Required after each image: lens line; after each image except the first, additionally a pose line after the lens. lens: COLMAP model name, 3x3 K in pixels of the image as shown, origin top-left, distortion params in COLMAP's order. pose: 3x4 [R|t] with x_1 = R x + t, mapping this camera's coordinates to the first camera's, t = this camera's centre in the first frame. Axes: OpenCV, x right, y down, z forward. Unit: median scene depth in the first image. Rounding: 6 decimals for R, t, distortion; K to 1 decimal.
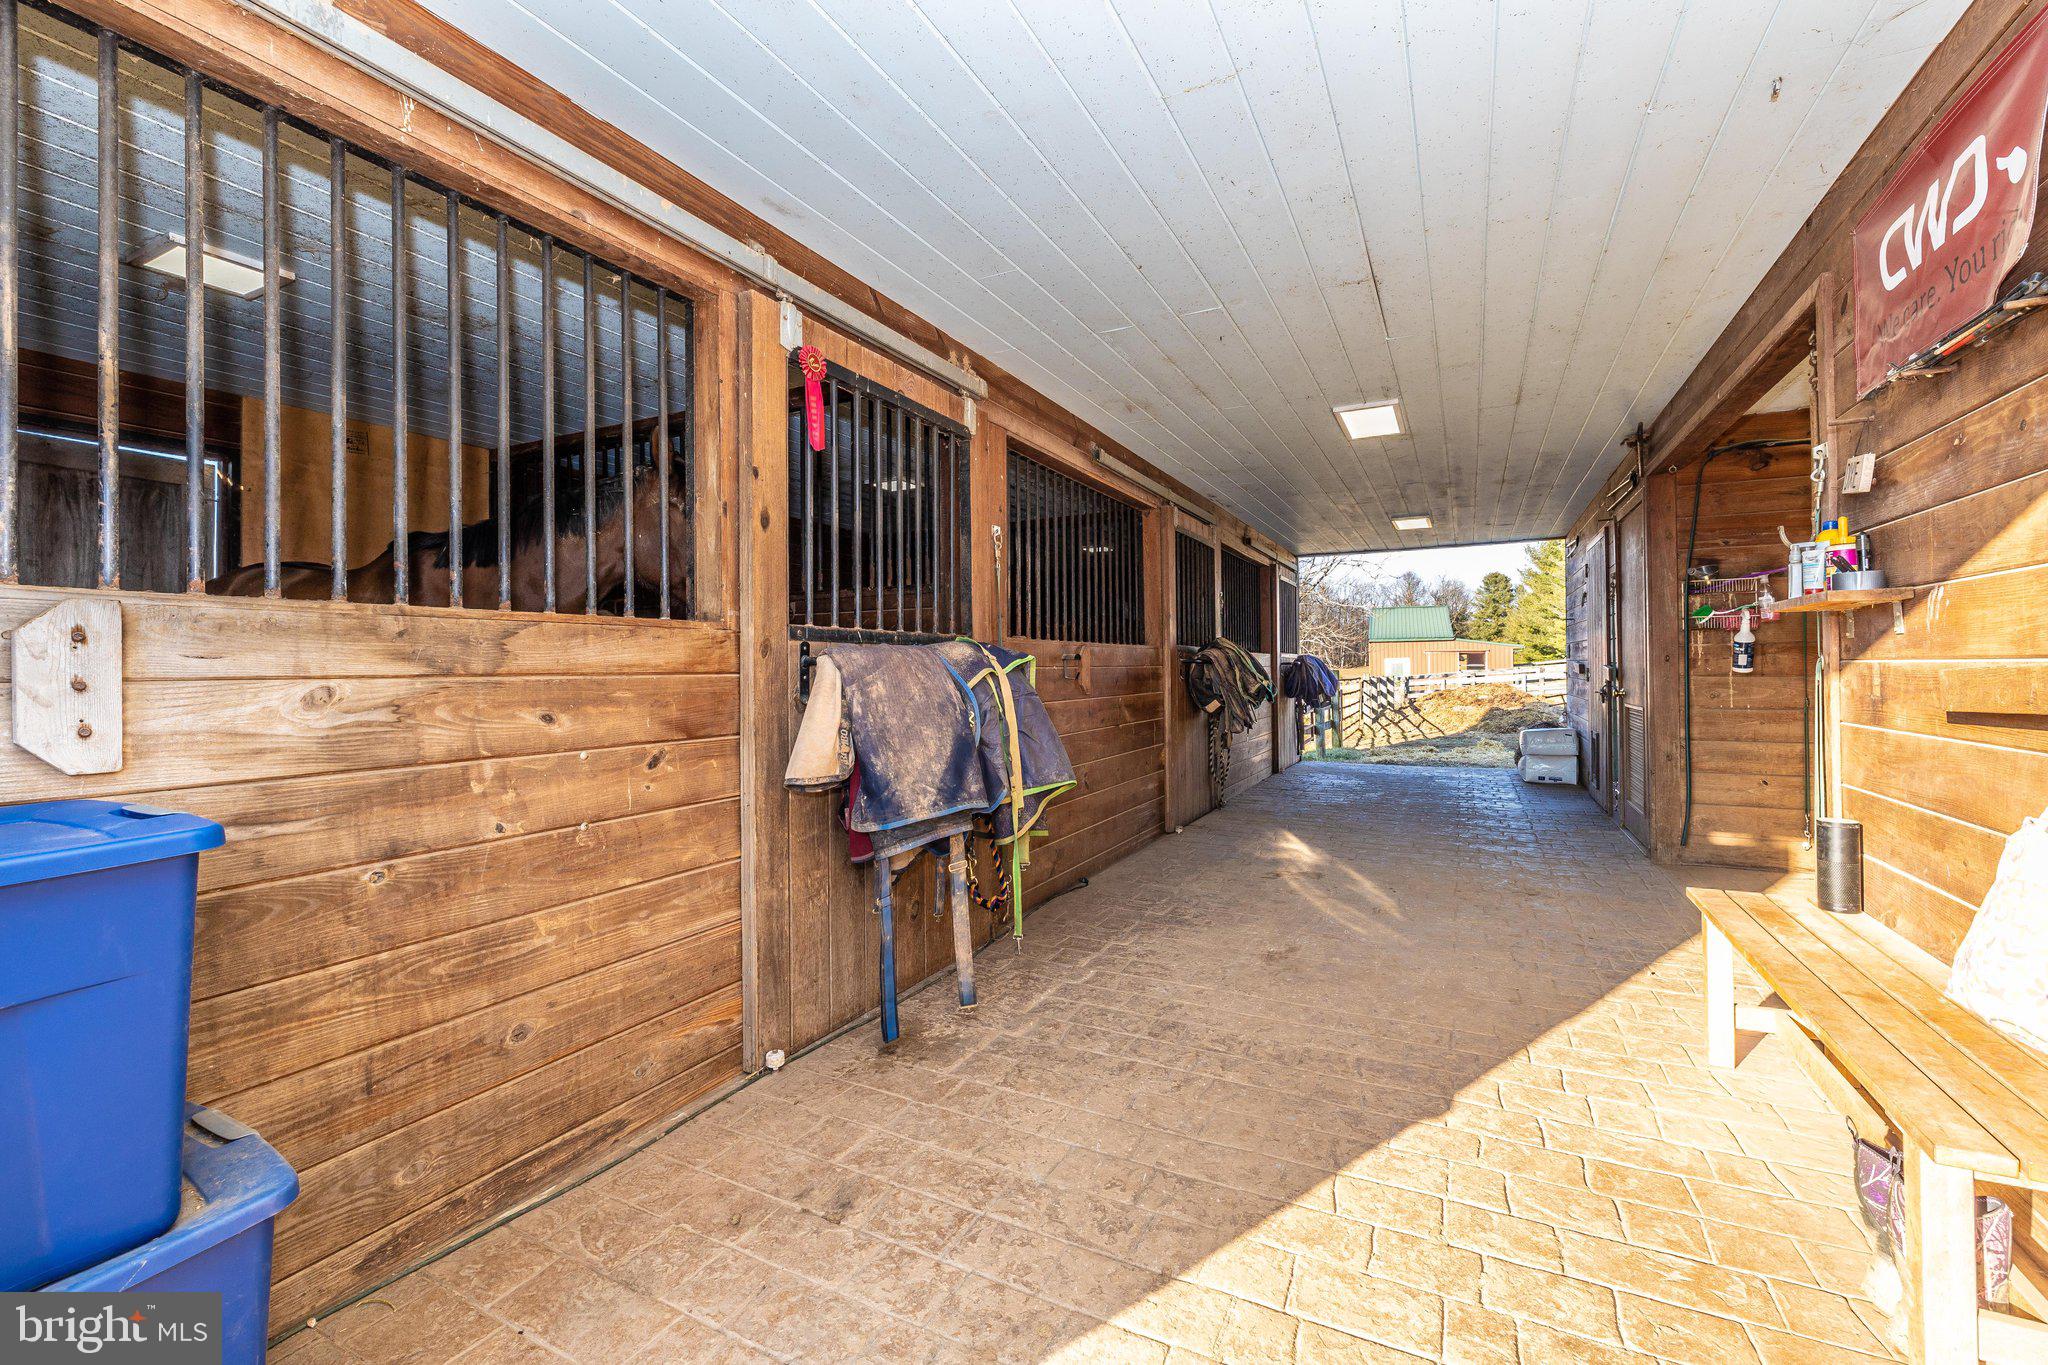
lens RADIAL K [[854.4, 0, 1026.6], [0, 854.4, 661.2], [0, 0, 1]] dist [-0.001772, -0.000196]
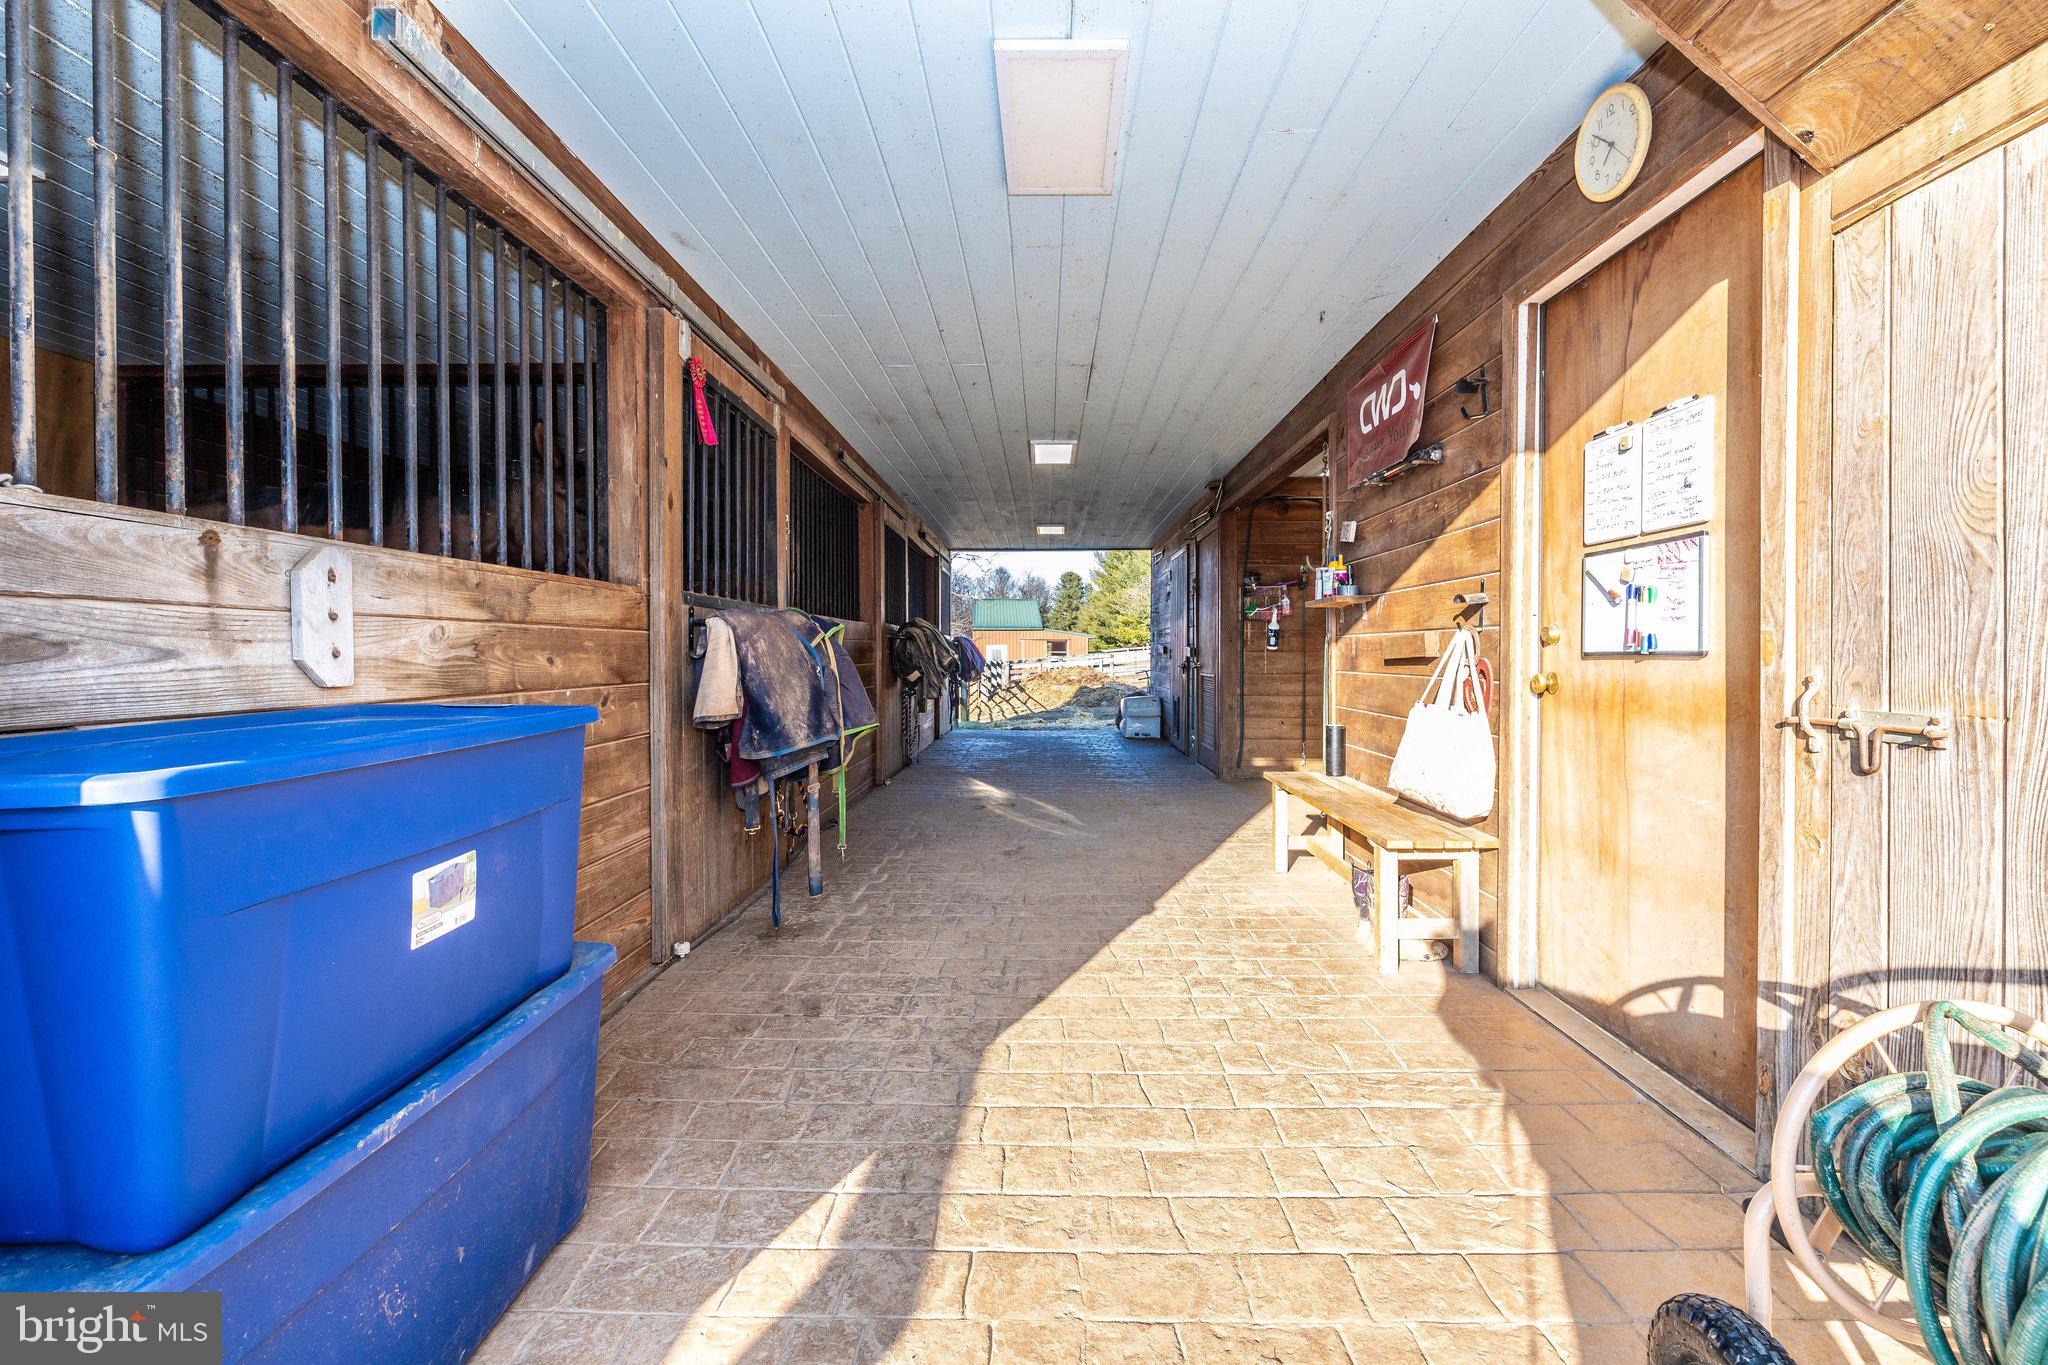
lens RADIAL K [[854.4, 0, 1026.6], [0, 854.4, 661.2], [0, 0, 1]] dist [-0.001772, -0.000196]
pose [[0.898852, 0.004676, 0.438227, -0.368918], [-0.012050, 0.999829, 0.014046, 0.032398], [-0.438087, -0.017906, 0.898754, -0.285492]]
